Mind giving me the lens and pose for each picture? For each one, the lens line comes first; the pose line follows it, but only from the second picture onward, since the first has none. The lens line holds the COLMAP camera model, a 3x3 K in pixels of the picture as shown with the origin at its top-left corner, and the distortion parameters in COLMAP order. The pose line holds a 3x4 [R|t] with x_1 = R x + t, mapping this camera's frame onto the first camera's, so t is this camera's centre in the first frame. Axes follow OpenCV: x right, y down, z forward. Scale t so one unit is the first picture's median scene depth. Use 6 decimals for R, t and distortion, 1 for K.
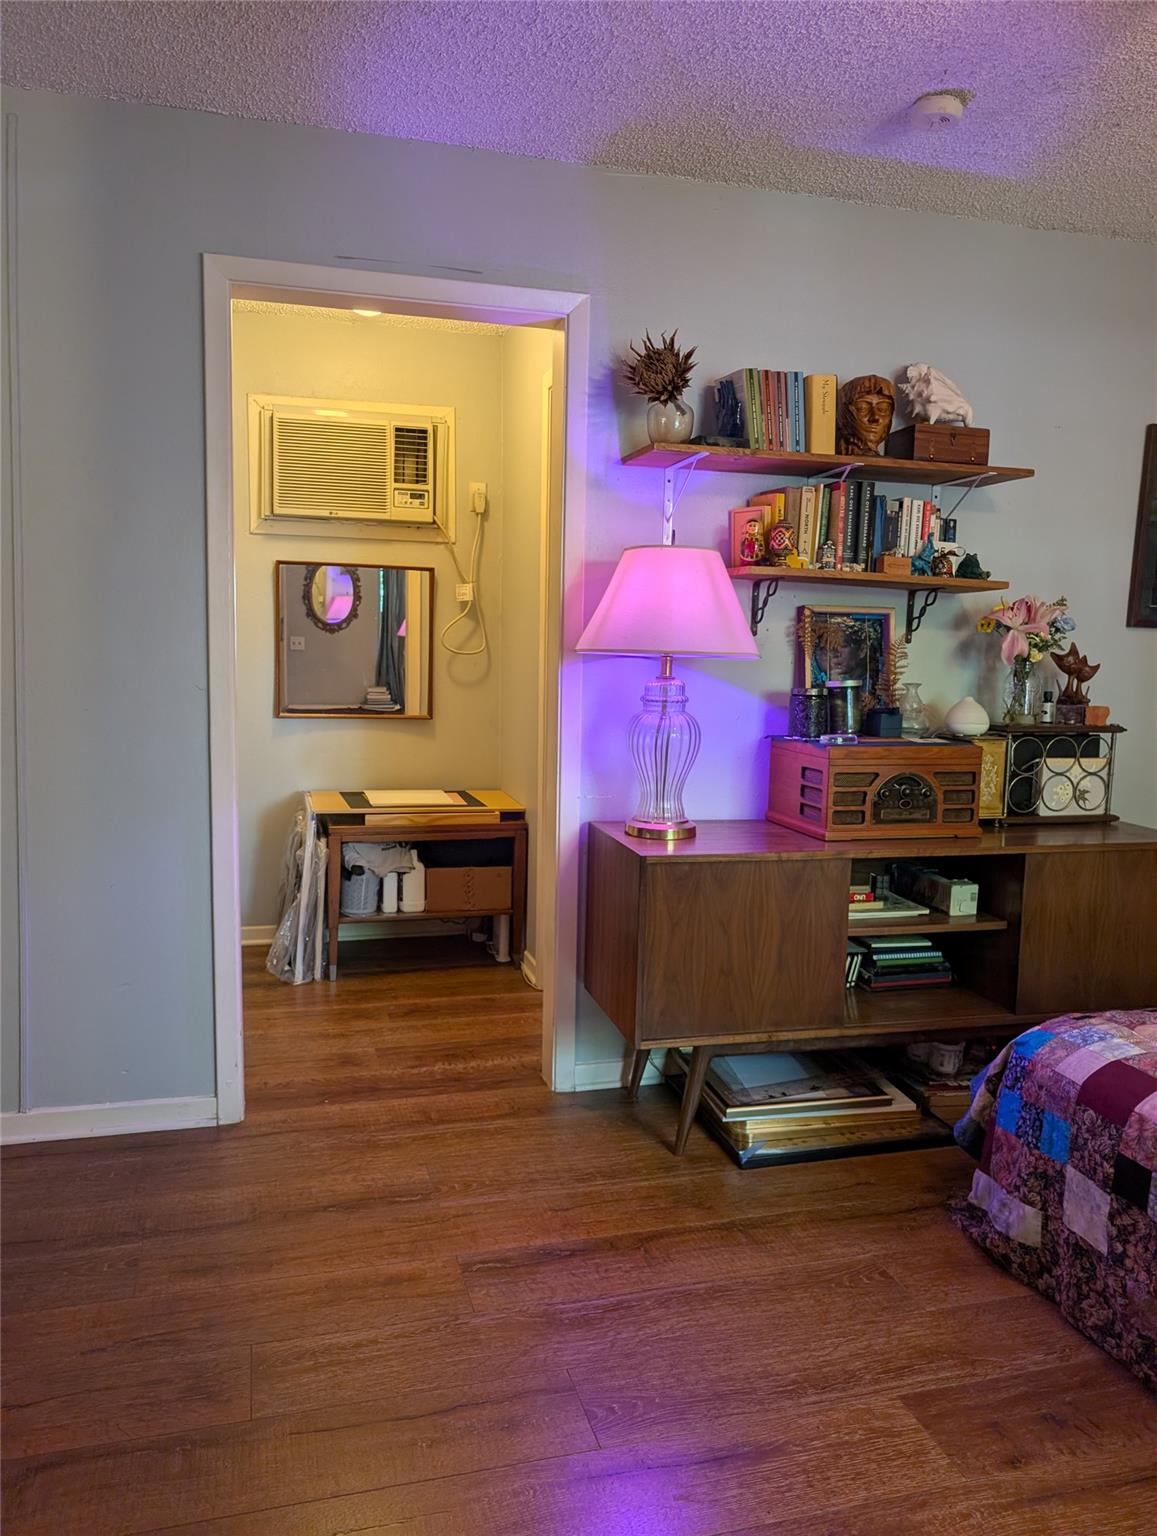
lens RADIAL K [[1105.4, 0, 570.9], [0, 1105.4, 761.8], [0, 0, 1]] dist [0.018623, -0.020256]
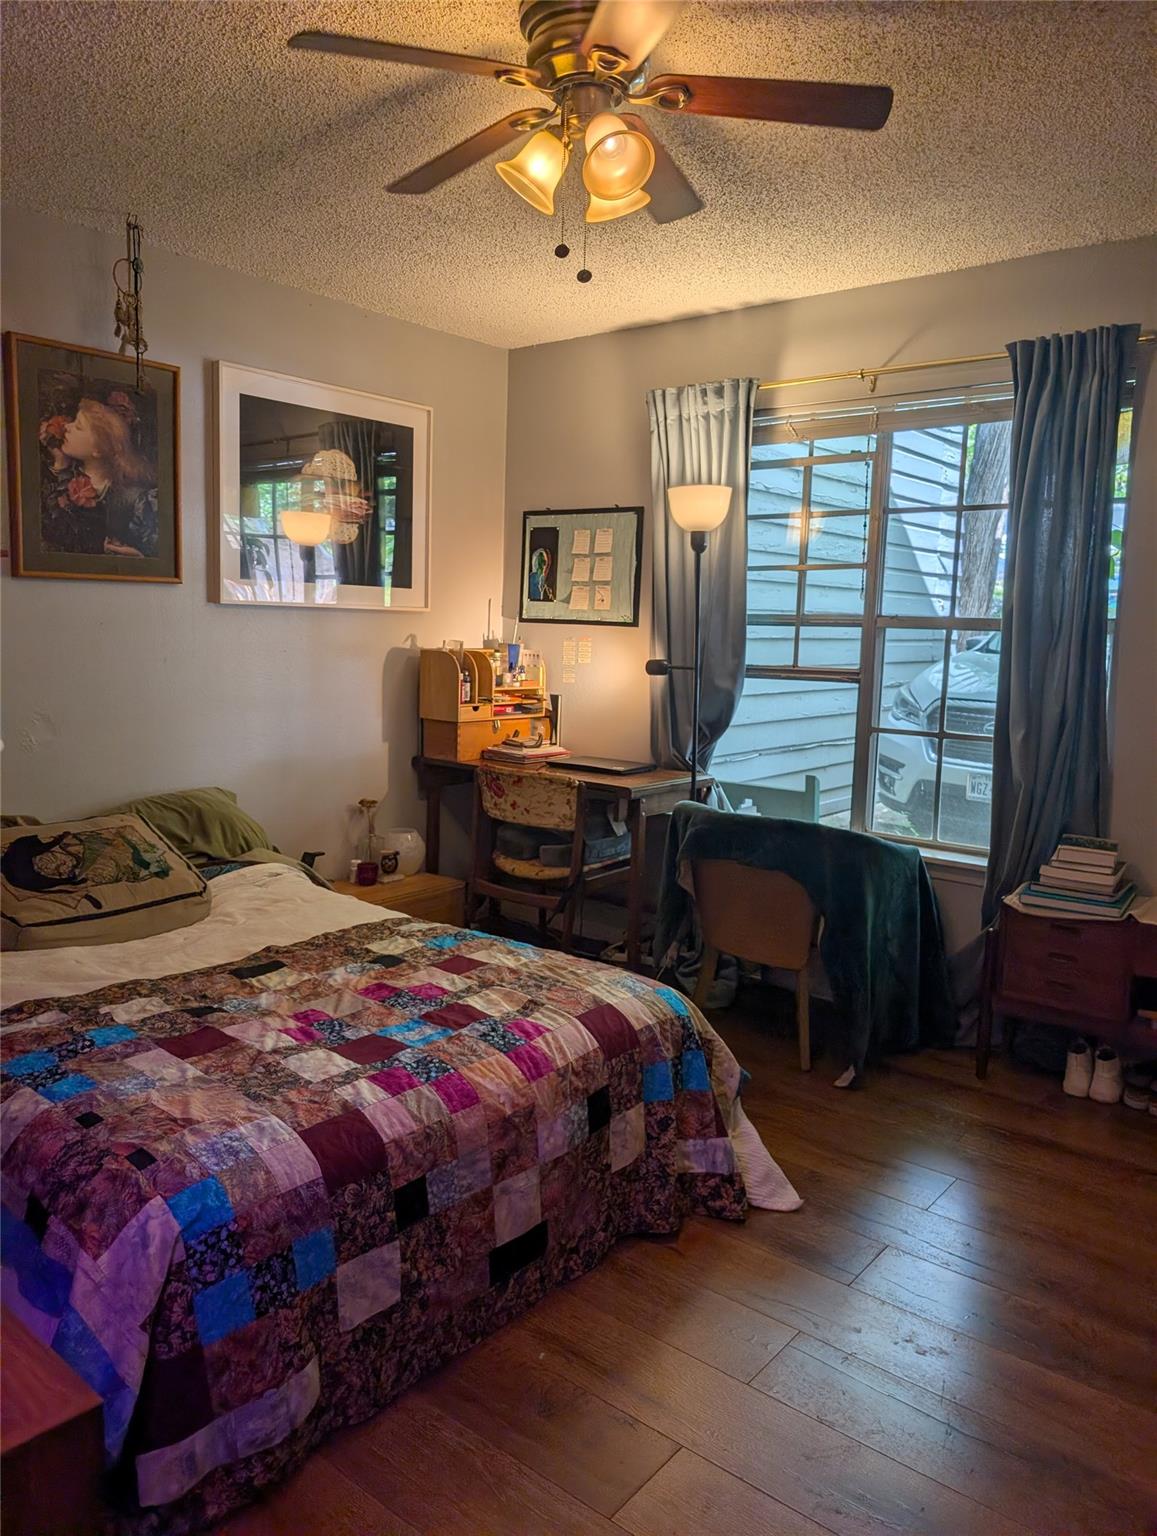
lens RADIAL K [[1105.4, 0, 573.6], [0, 1105.4, 754.1], [0, 0, 1]] dist [0.018623, -0.020256]
pose [[-0.565947, -0.131458, 0.813894, -0.294012], [0.057877, 0.978435, 0.198280, -0.179397], [-0.822408, 0.159322, -0.546134, 1.258279]]
